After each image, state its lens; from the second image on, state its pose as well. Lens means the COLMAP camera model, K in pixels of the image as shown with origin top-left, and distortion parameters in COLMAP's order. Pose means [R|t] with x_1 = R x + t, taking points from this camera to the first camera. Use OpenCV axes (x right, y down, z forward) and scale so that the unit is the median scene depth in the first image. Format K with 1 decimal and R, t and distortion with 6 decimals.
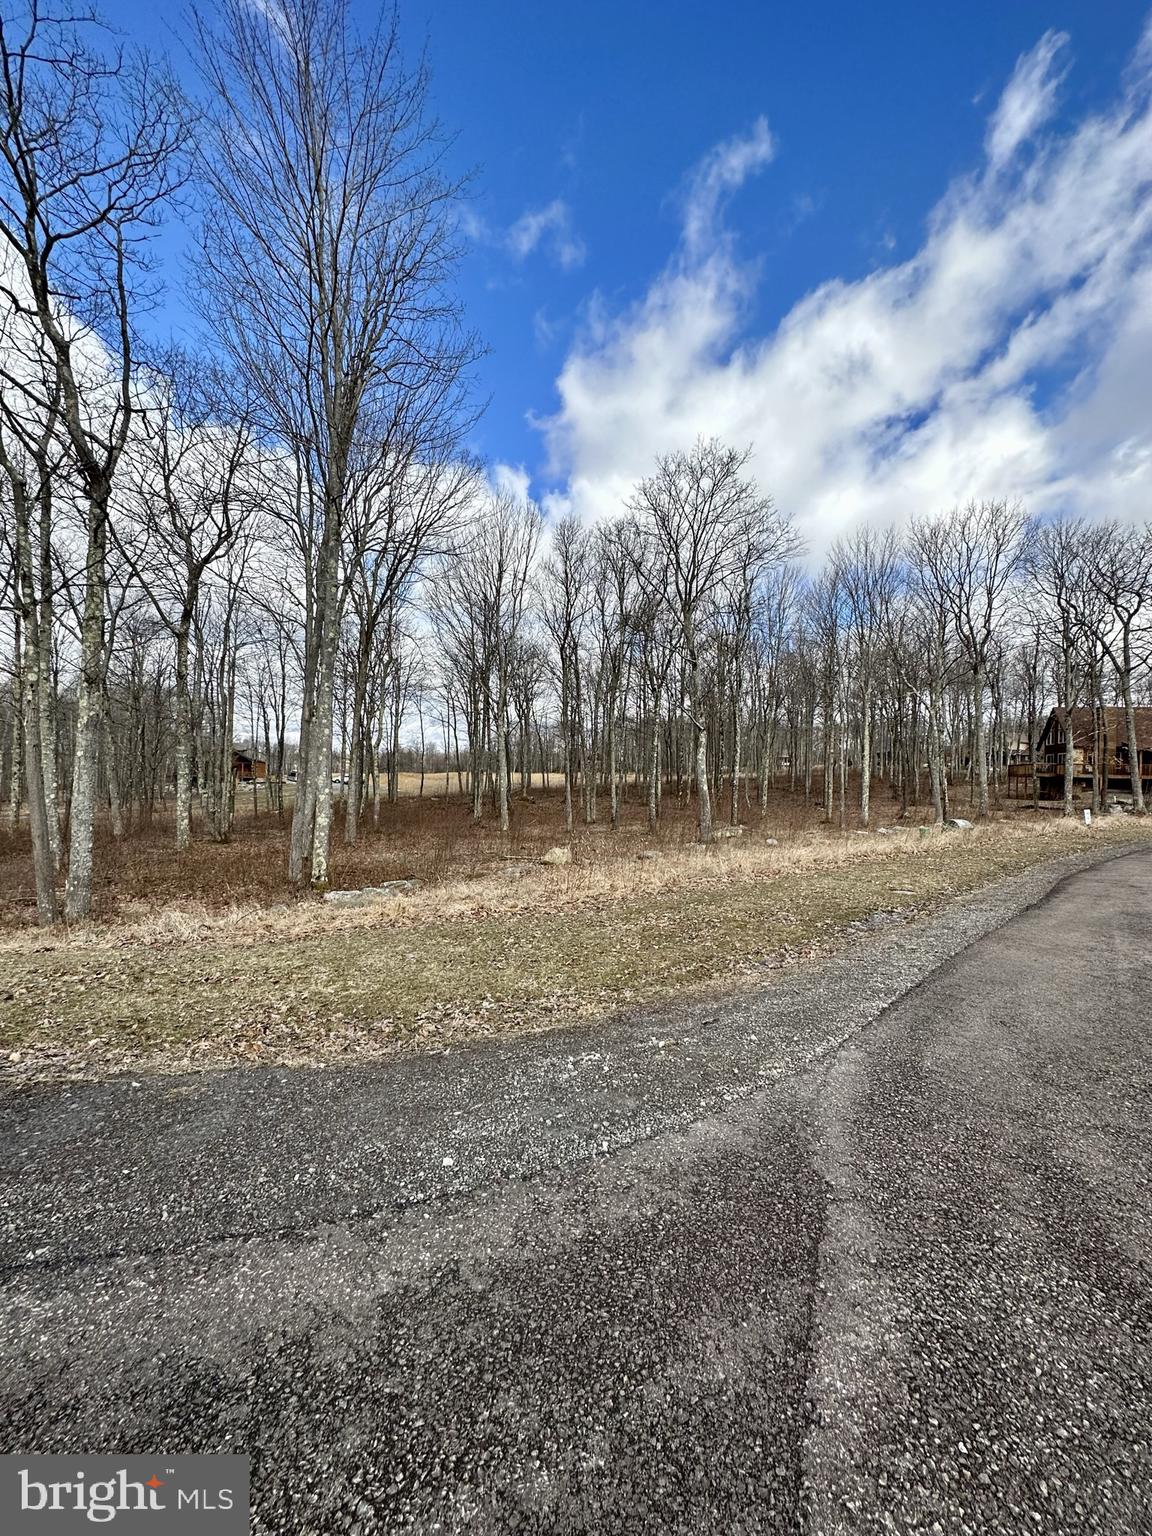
lens RADIAL K [[607.4, 0, 579.3], [0, 607.4, 770.1], [0, 0, 1]] dist [0.001847, -0.001122]
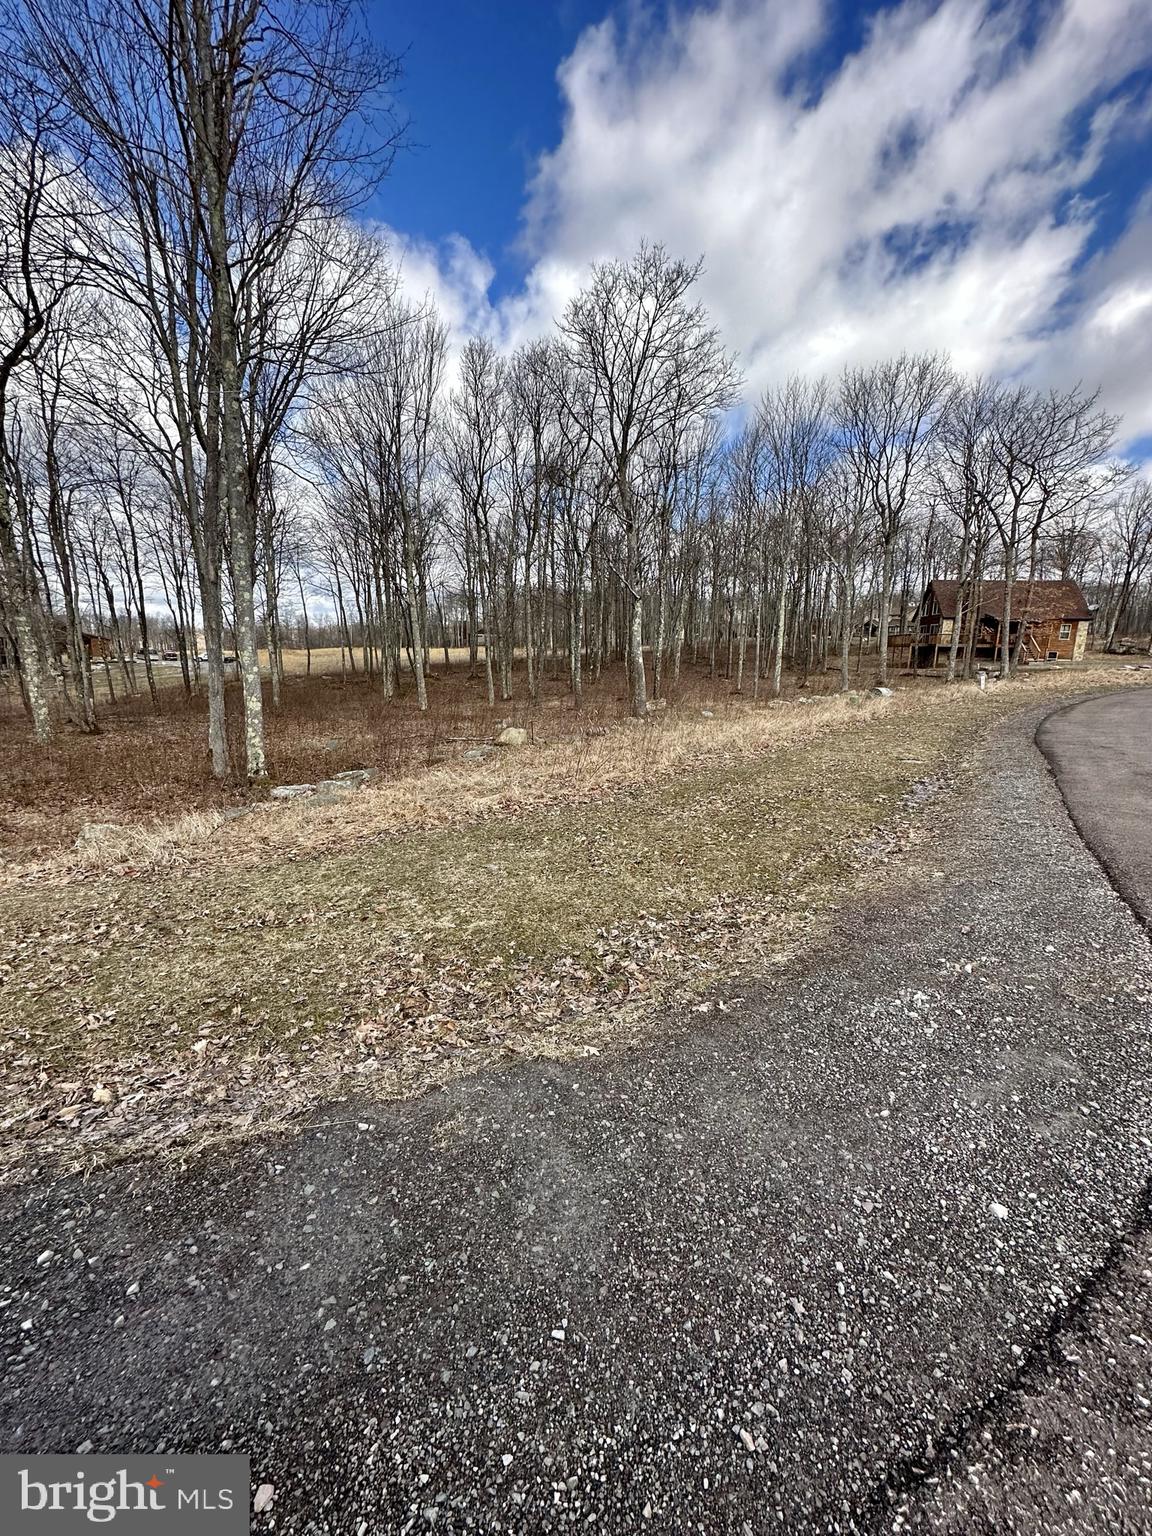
lens RADIAL K [[607.4, 0, 577.0], [0, 607.4, 768.1], [0, 0, 1]] dist [0.001847, -0.001122]
pose [[0.983490, -0.044842, 0.175317, -0.055231], [0.008951, 0.979681, 0.200365, 0.001570], [-0.180739, -0.195487, 0.963908, 0.037706]]
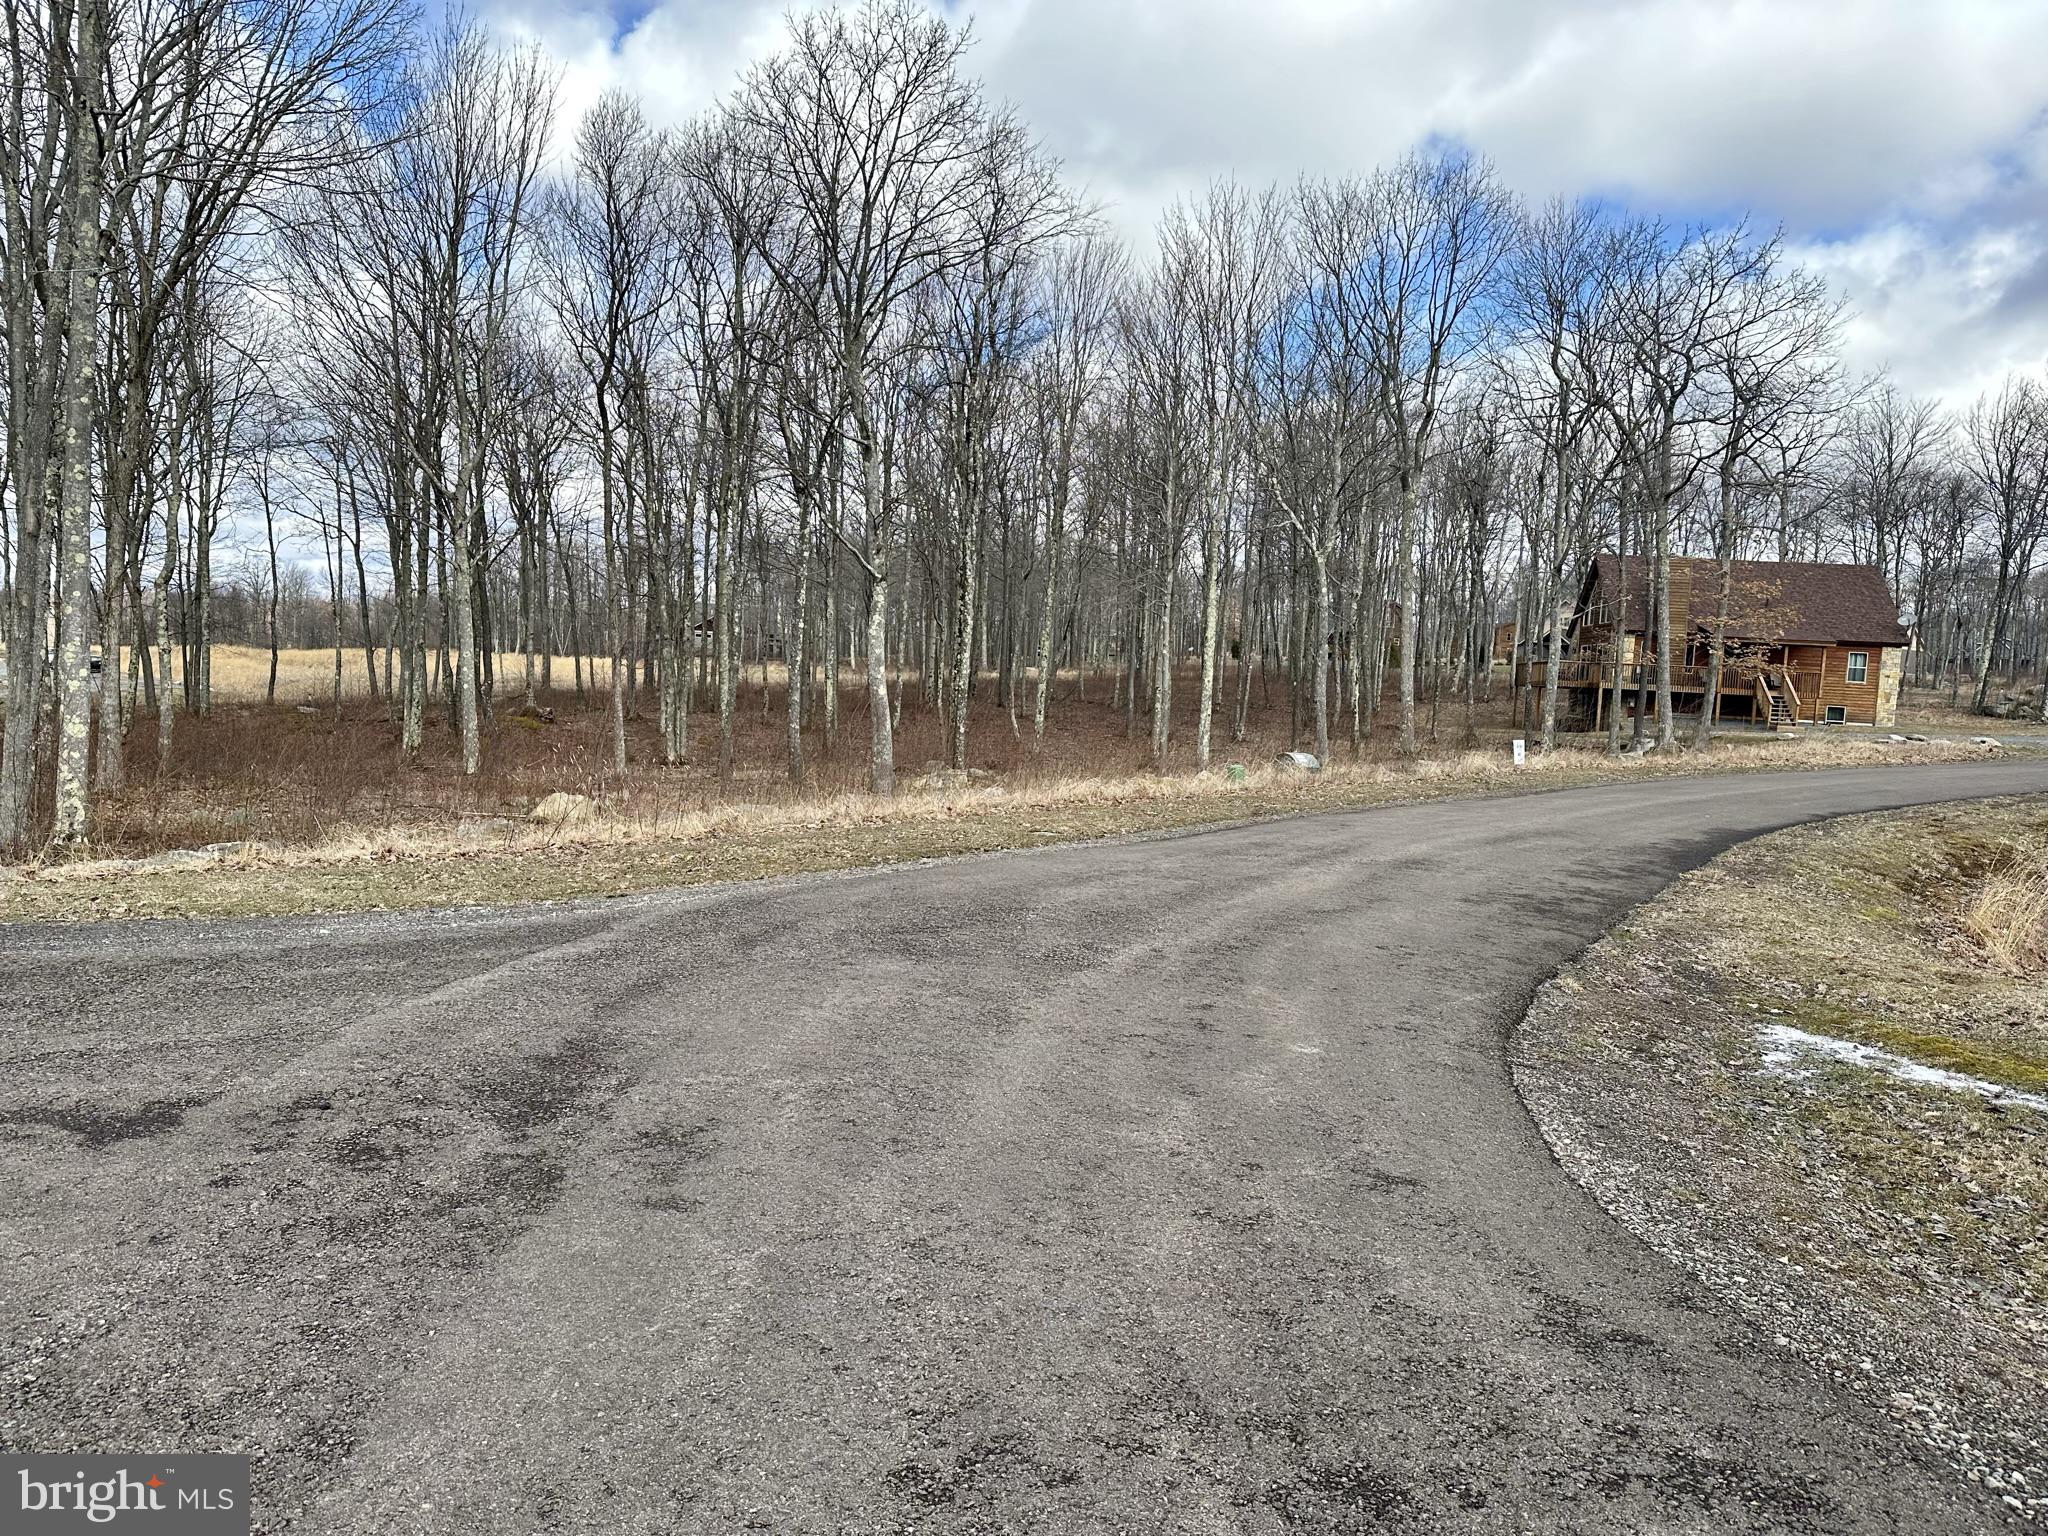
lens RADIAL K [[1420.5, 0, 1020.3], [0, 1420.5, 771.0], [0, 0, 1]] dist [0.063297, -0.067281]
pose [[0.974117, 0.007715, 0.225914, 0.038509], [-0.025620, 0.996746, 0.076431, 0.000991], [-0.224589, -0.080240, 0.971144, -0.164809]]
